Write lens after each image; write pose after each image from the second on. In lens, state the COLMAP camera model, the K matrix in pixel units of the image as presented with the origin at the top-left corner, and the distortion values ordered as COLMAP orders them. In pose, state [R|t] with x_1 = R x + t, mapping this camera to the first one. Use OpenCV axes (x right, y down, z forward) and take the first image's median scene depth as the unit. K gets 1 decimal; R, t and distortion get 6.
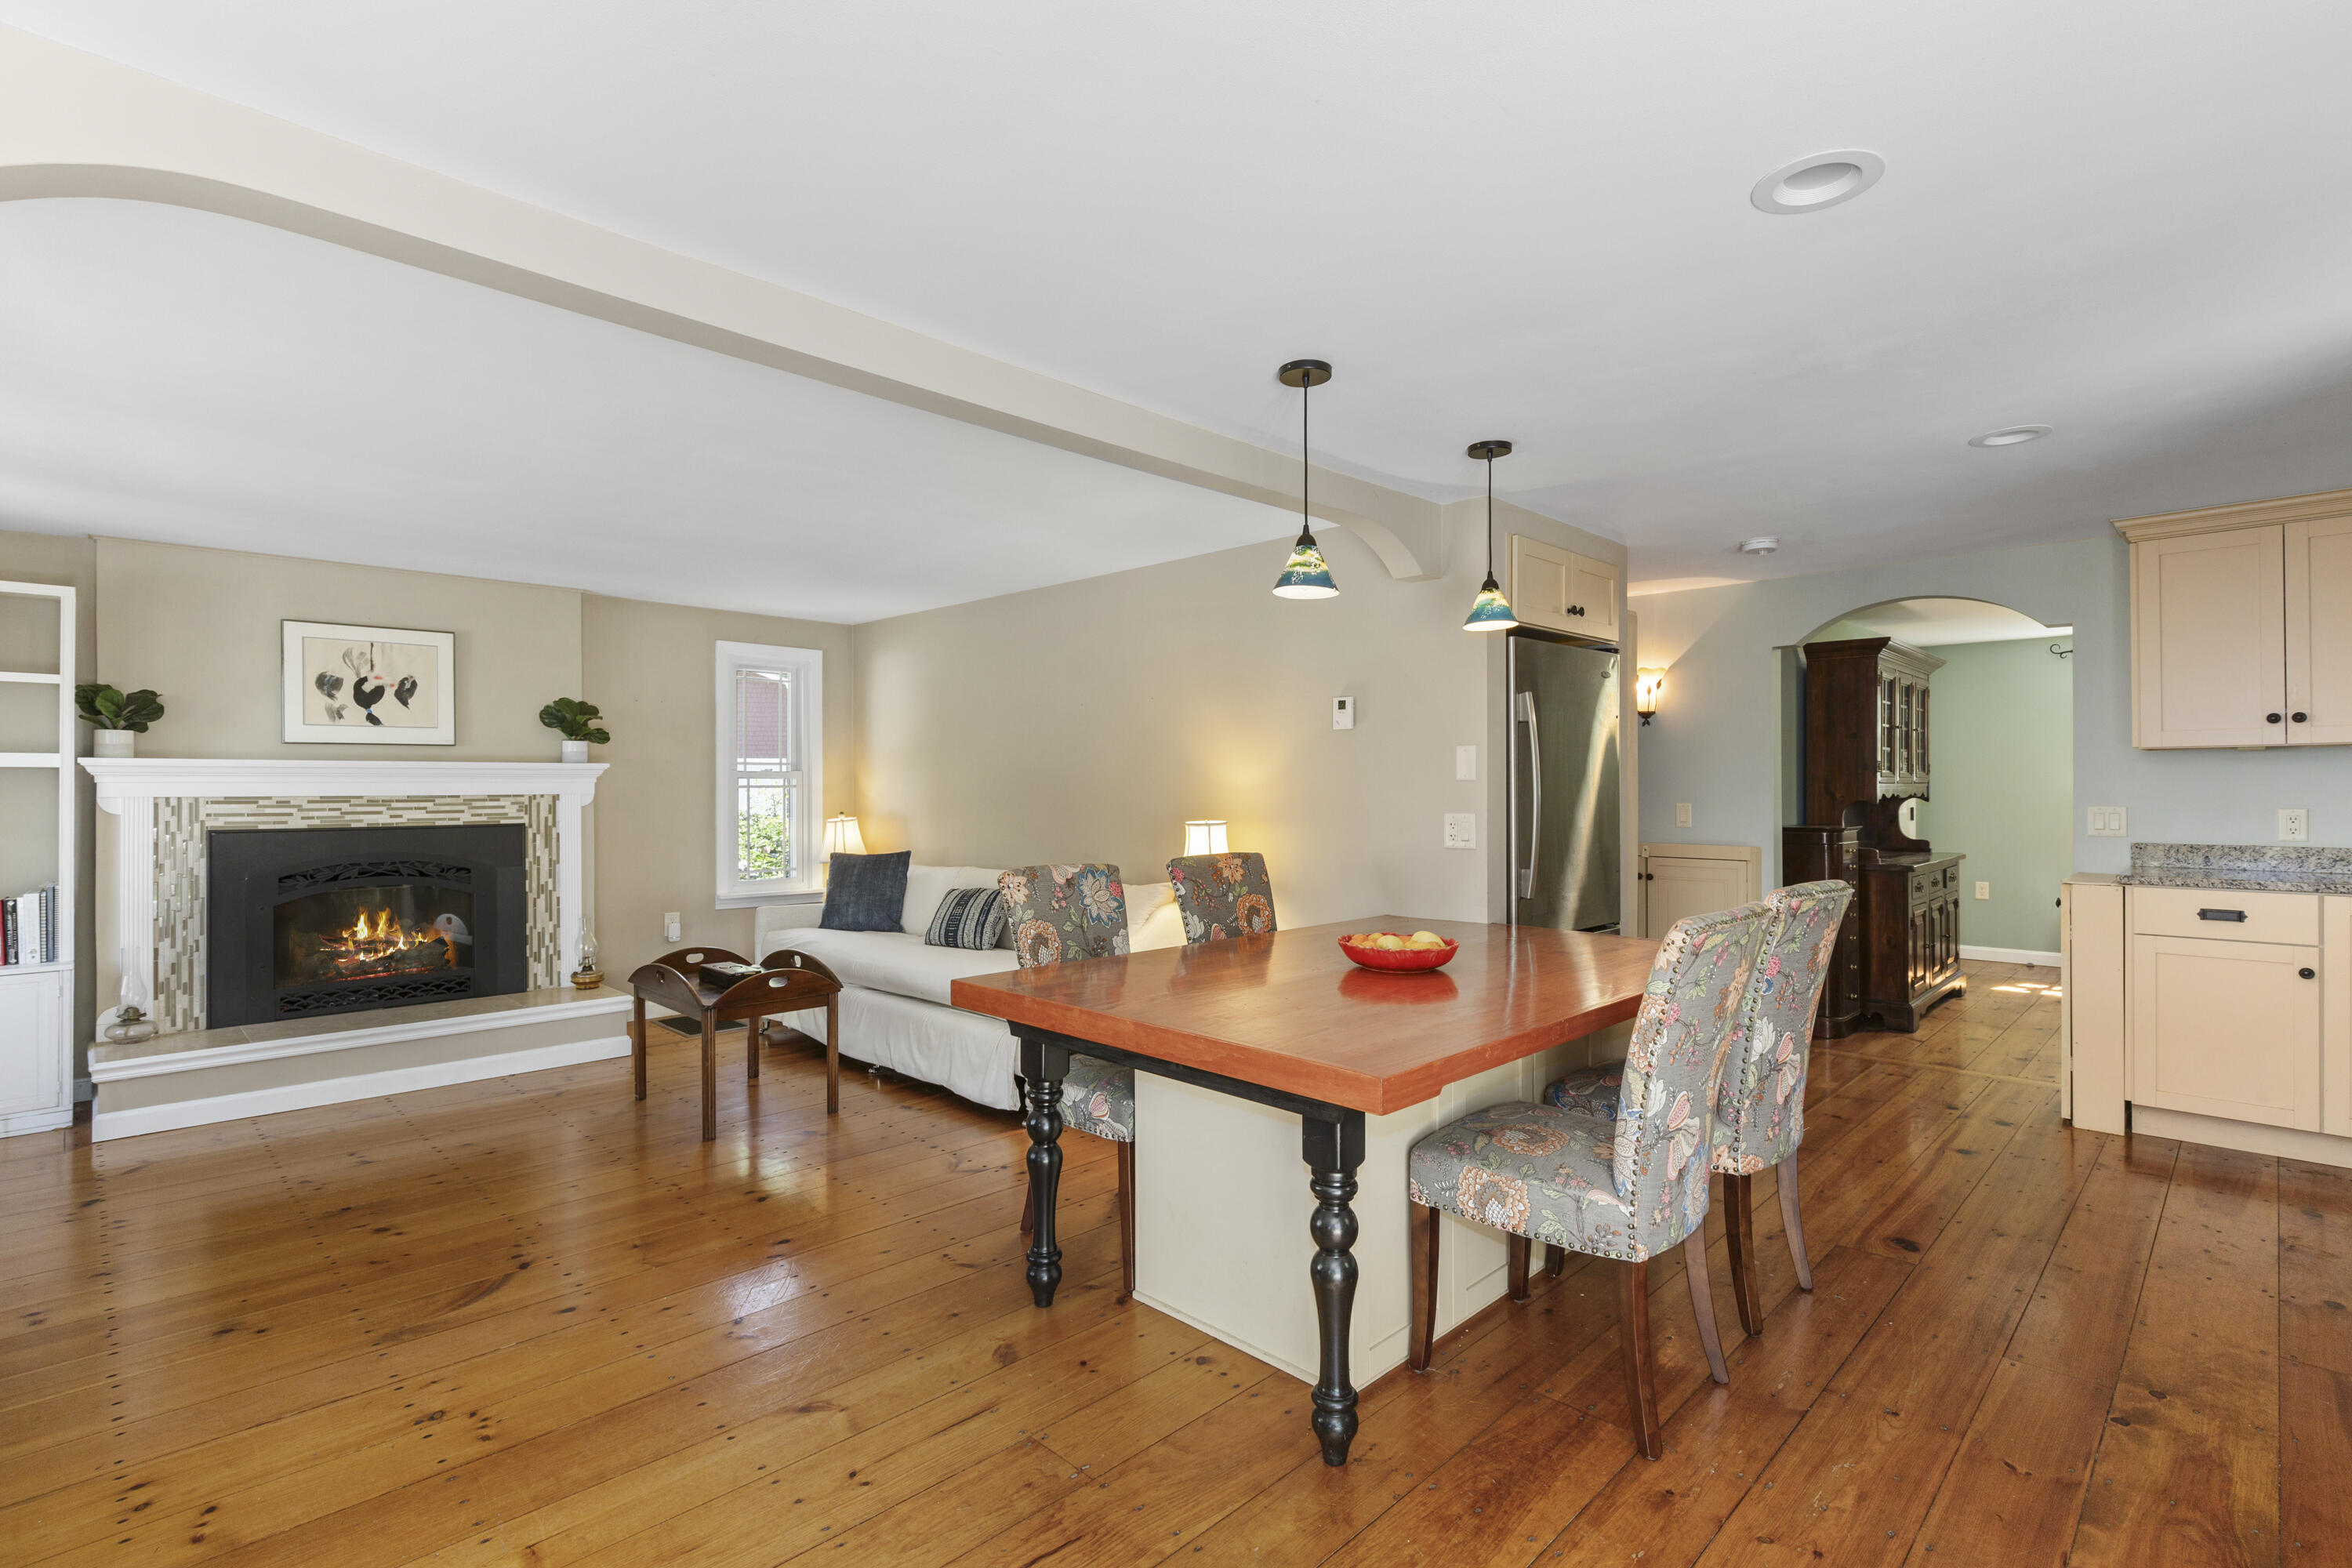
lens RADIAL K [[1095.2, 0, 1178.6], [0, 1095.2, 780.2], [0, 0, 1]] dist [-0.002079, 0.000008]
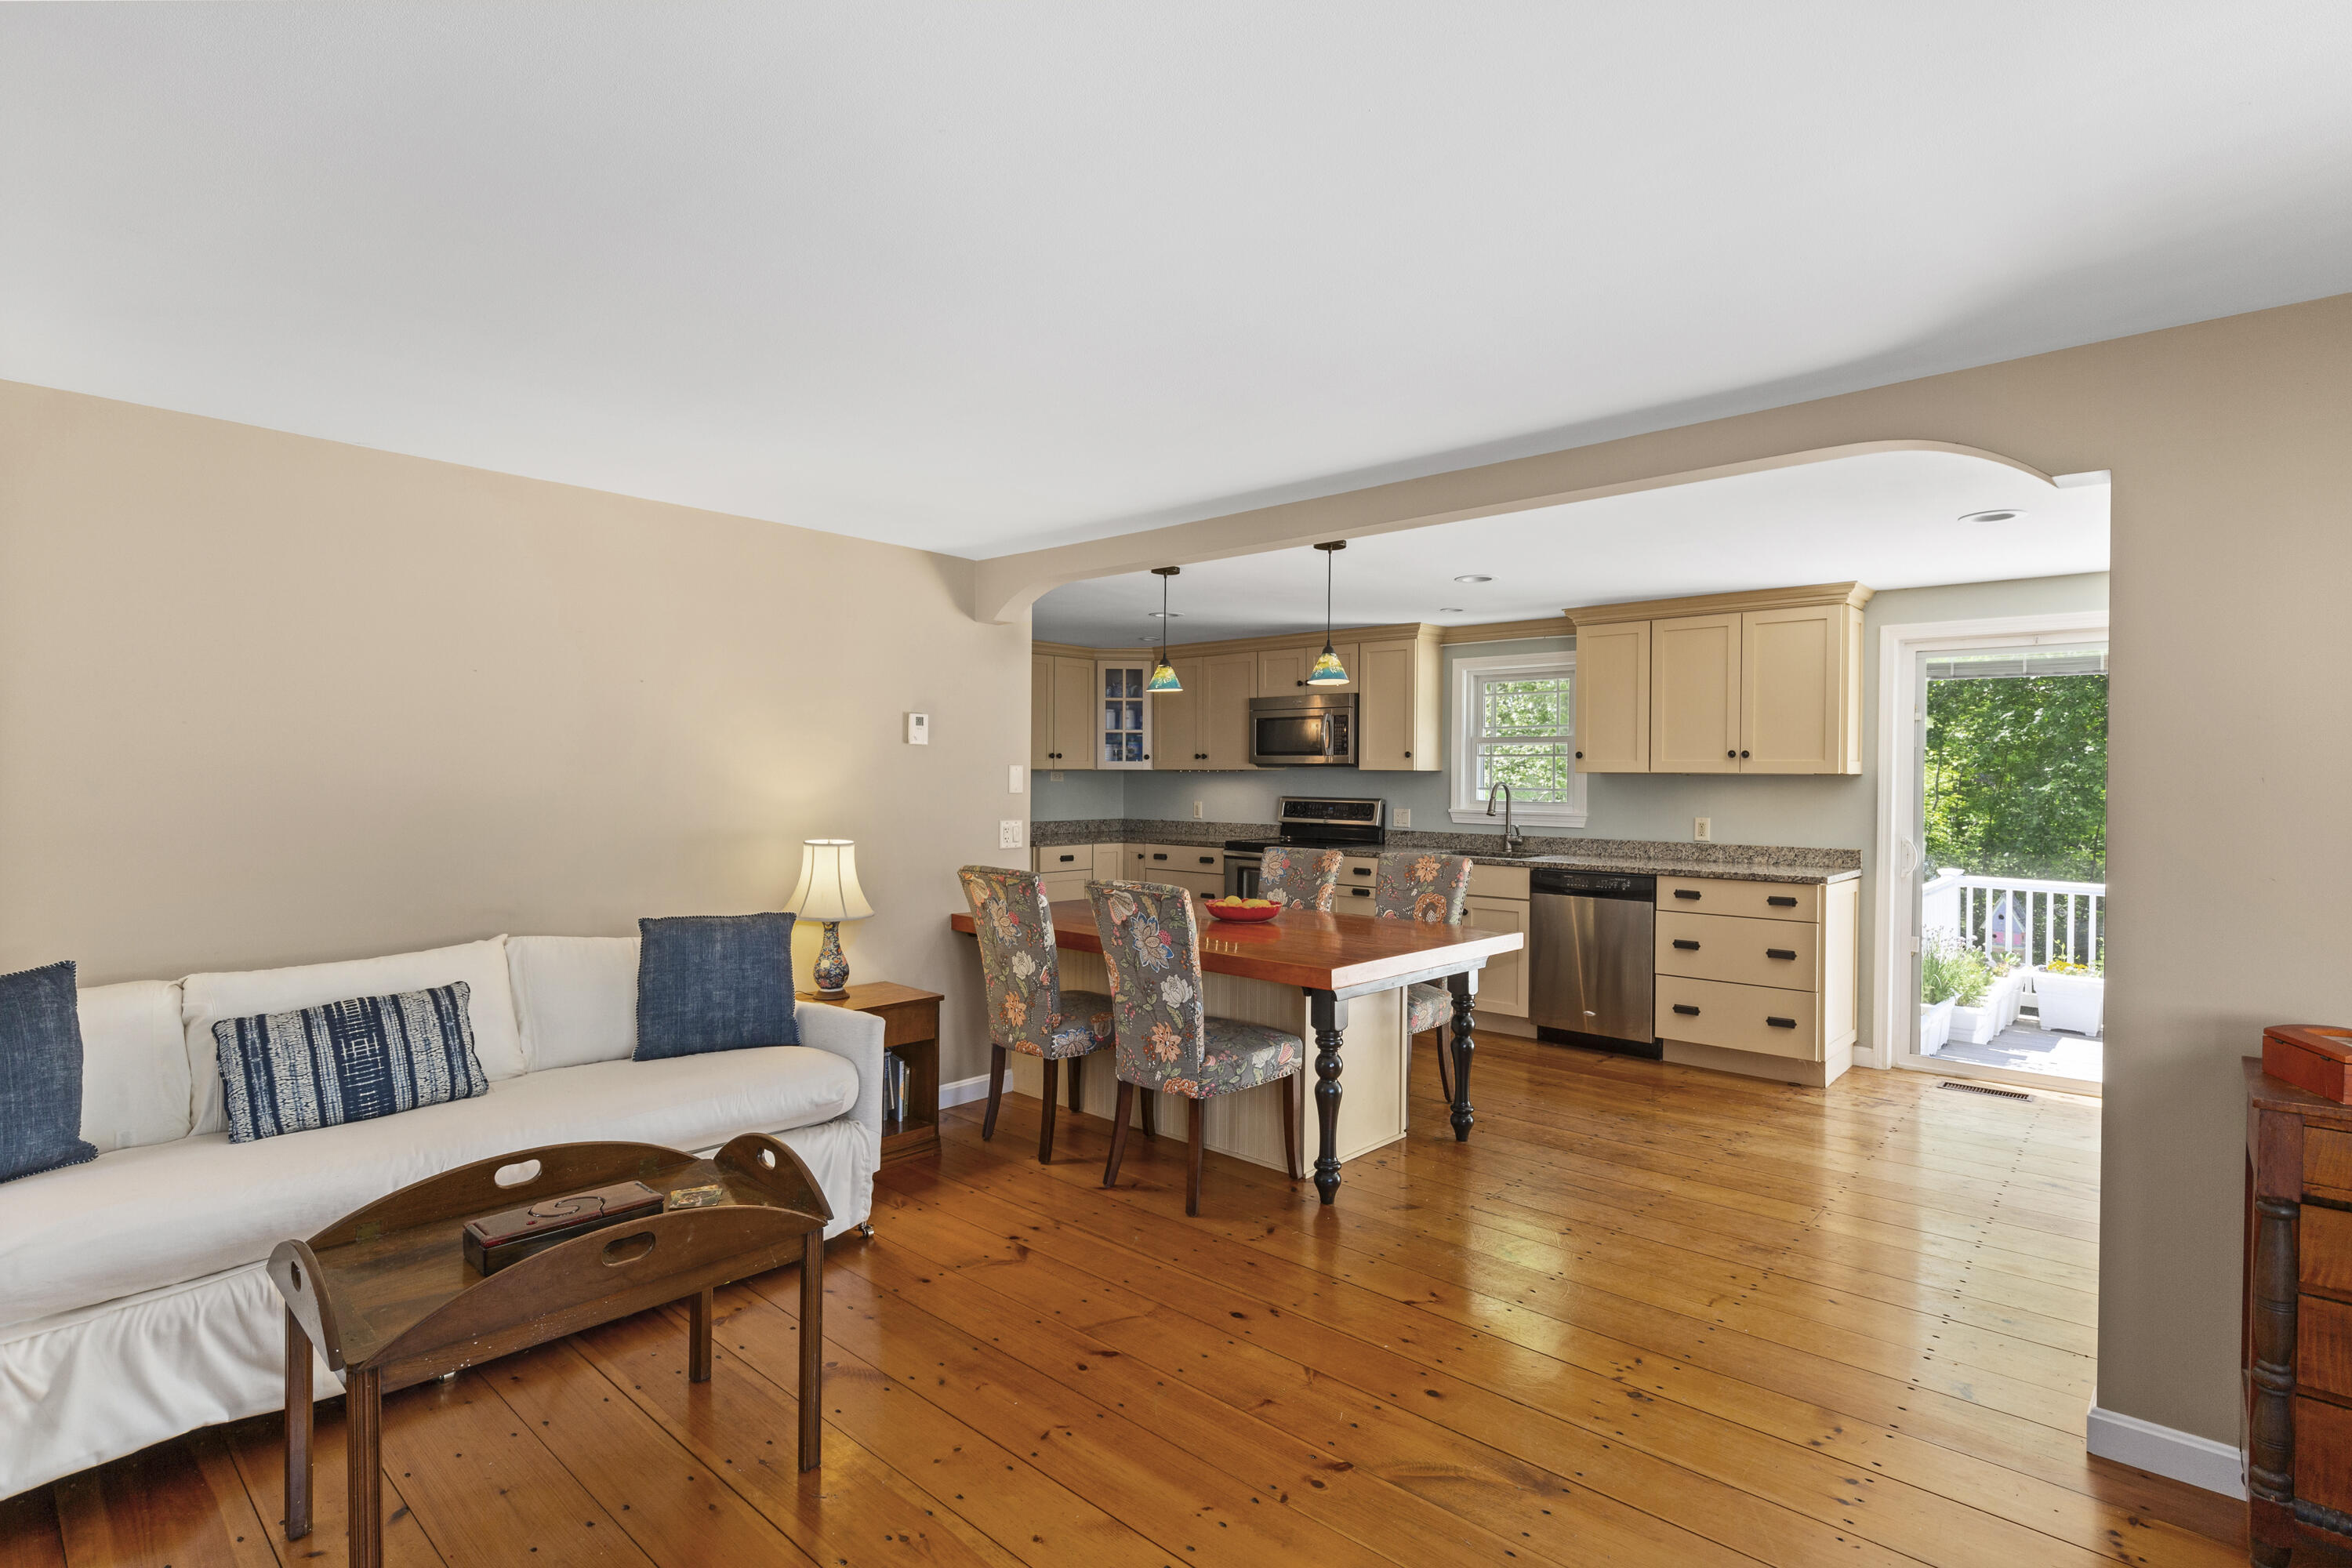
lens RADIAL K [[1159.9, 0, 1177.0], [0, 1159.9, 789.1], [0, 0, 1]] dist [0.001807, 0.000937]
pose [[-0.051700, -0.009997, 0.998613, -1.040353], [-0.010968, 0.999895, 0.009442, -0.018488], [-0.998602, -0.010465, -0.051804, 0.875327]]
